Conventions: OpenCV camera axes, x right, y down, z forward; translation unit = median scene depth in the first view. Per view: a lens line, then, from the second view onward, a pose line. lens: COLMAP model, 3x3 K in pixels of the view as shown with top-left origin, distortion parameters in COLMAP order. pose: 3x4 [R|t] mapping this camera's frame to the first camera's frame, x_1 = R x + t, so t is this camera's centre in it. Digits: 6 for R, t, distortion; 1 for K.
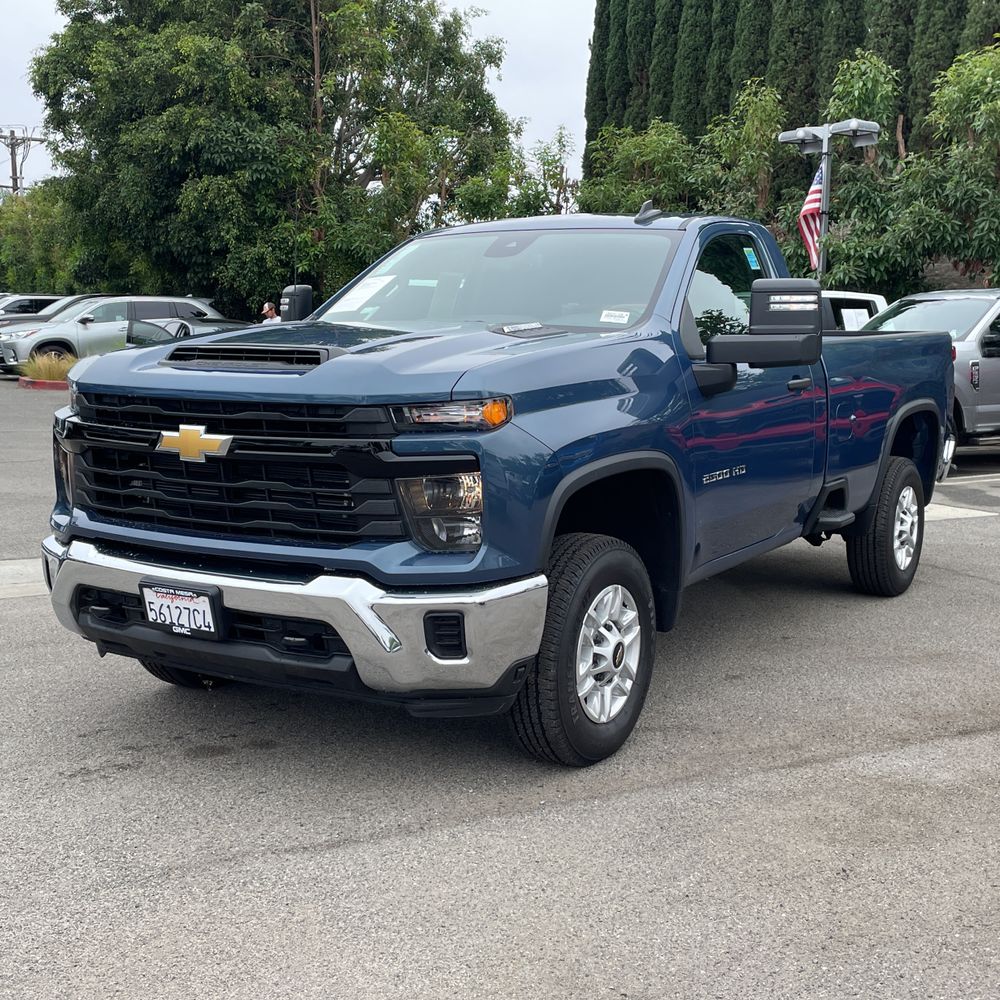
lens RADIAL K [[1346.6, 0, 511.1], [0, 1346.6, 494.4], [0, 0, 1]] dist [0.108438, -0.191870]
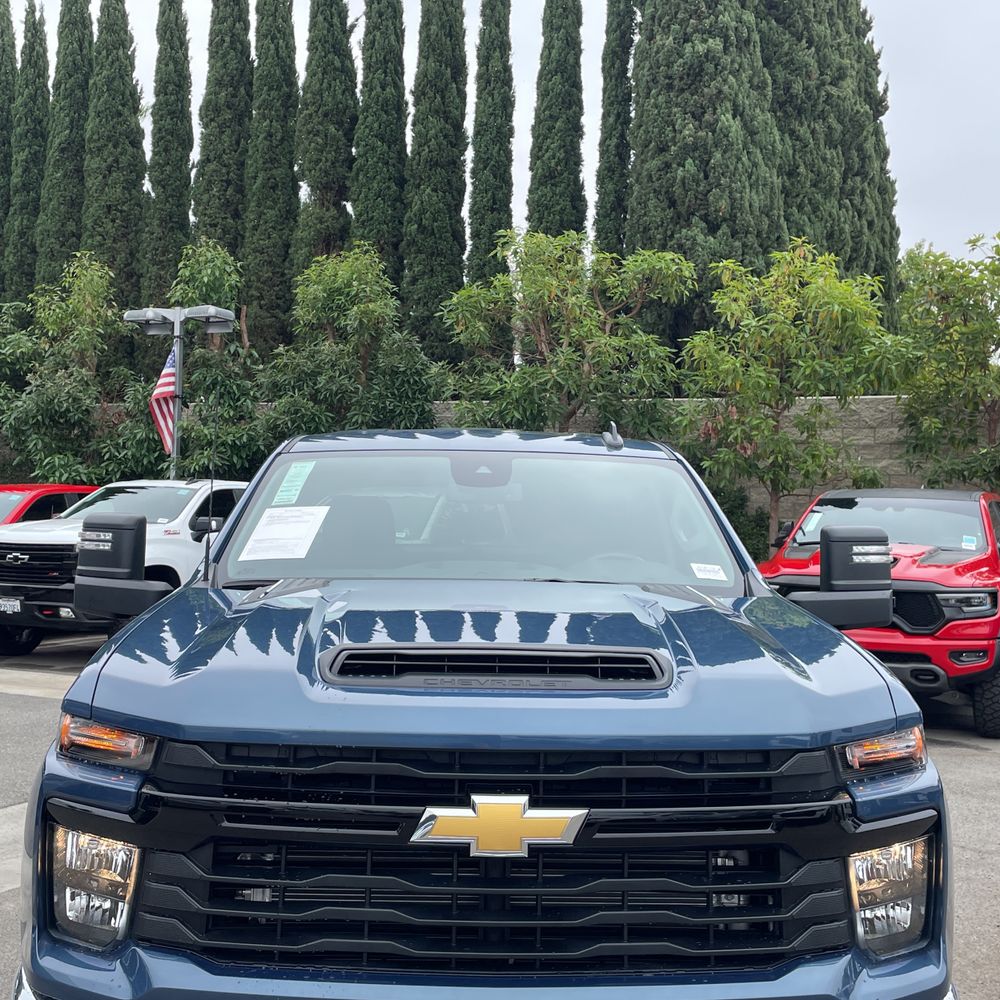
lens RADIAL K [[1340.5, 0, 487.1], [0, 1340.5, 485.9], [0, 0, 1]] dist [0.145234, -0.229403]
pose [[0.838139, 0.014029, 0.545277, -0.453469], [0.057205, 0.991896, -0.113449, -0.095295], [-0.542449, 0.126279, 0.830543, 0.384587]]
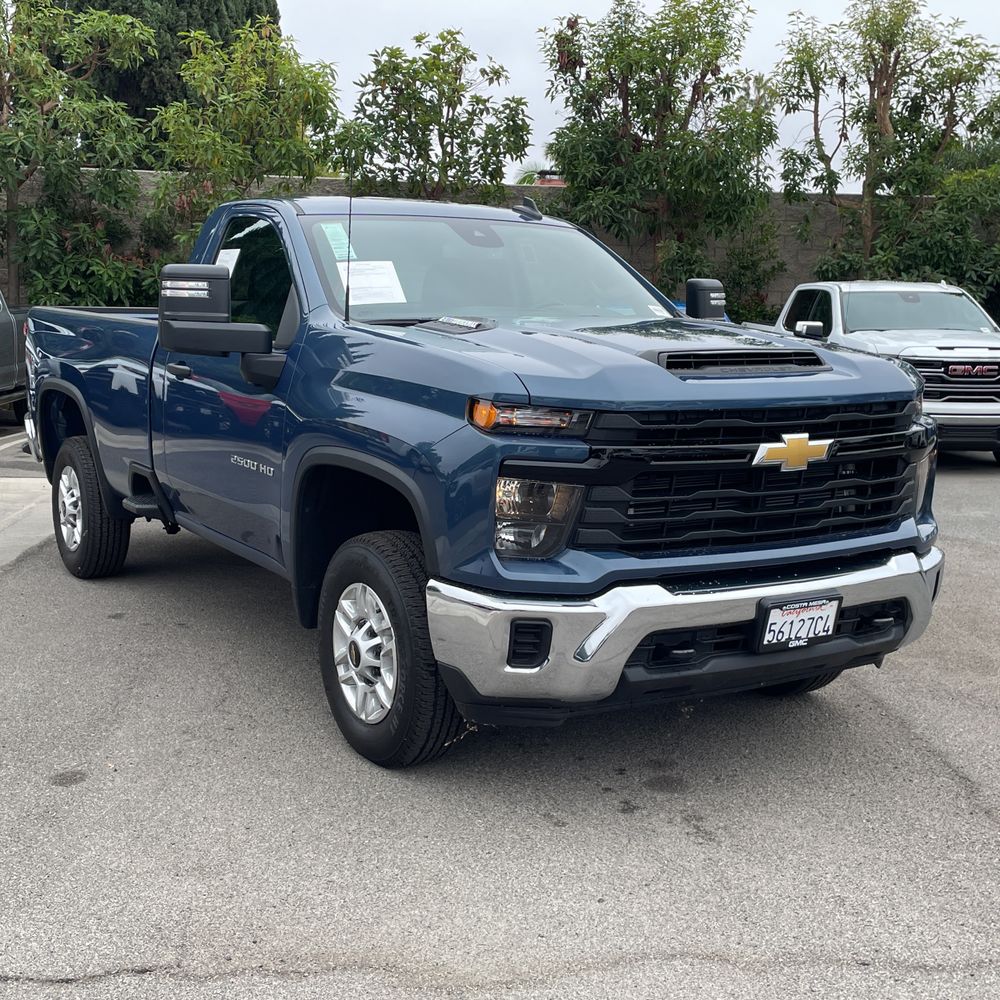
lens RADIAL K [[1346.6, 0, 511.1], [0, 1346.6, 494.4], [0, 0, 1]] dist [0.108438, -0.191870]
pose [[0.436679, -0.129601, 0.890233, -0.952919], [0.099698, 0.990445, 0.095286, -0.096185], [-0.894076, 0.047145, 0.445427, 0.595194]]
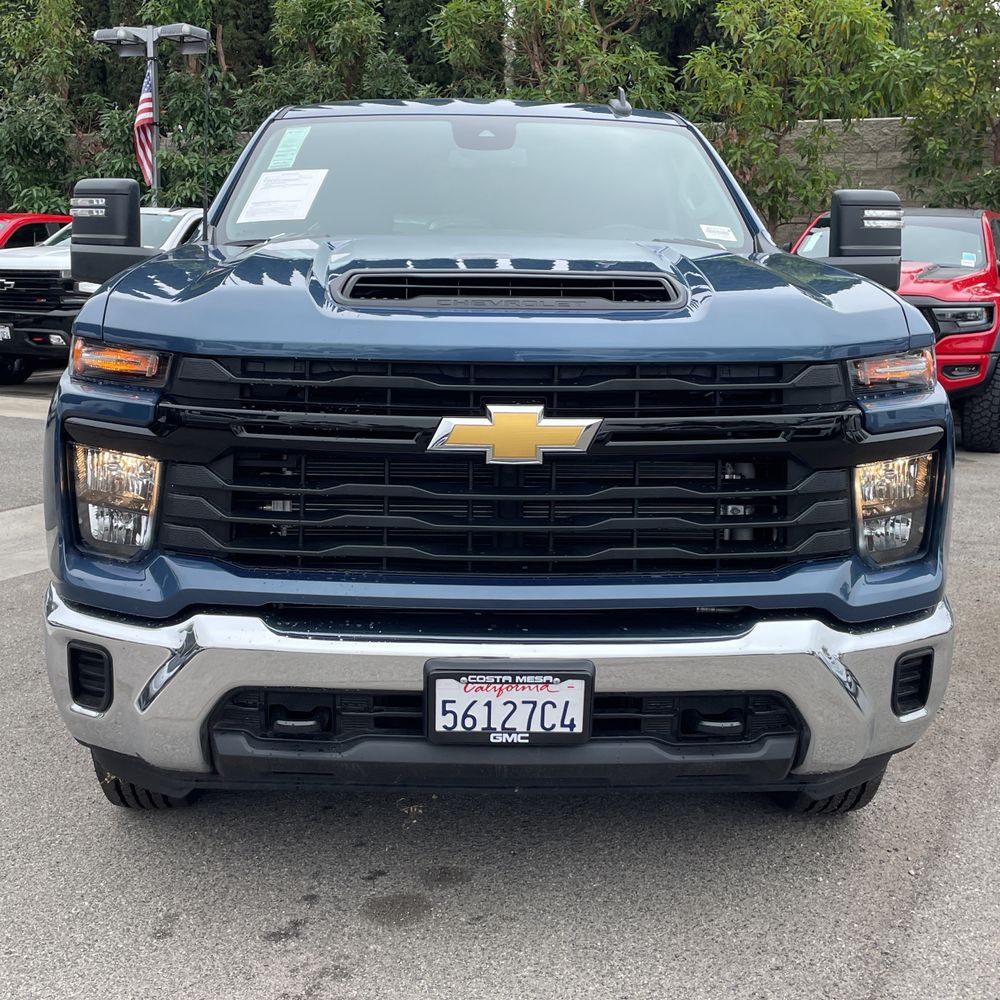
lens RADIAL K [[1340.5, 0, 487.1], [0, 1340.5, 485.9], [0, 0, 1]] dist [0.145234, -0.229403]
pose [[0.833153, -0.089061, 0.545824, -0.460795], [0.061680, 0.995755, 0.068326, -0.045296], [-0.549592, -0.023260, 0.835109, 0.396487]]
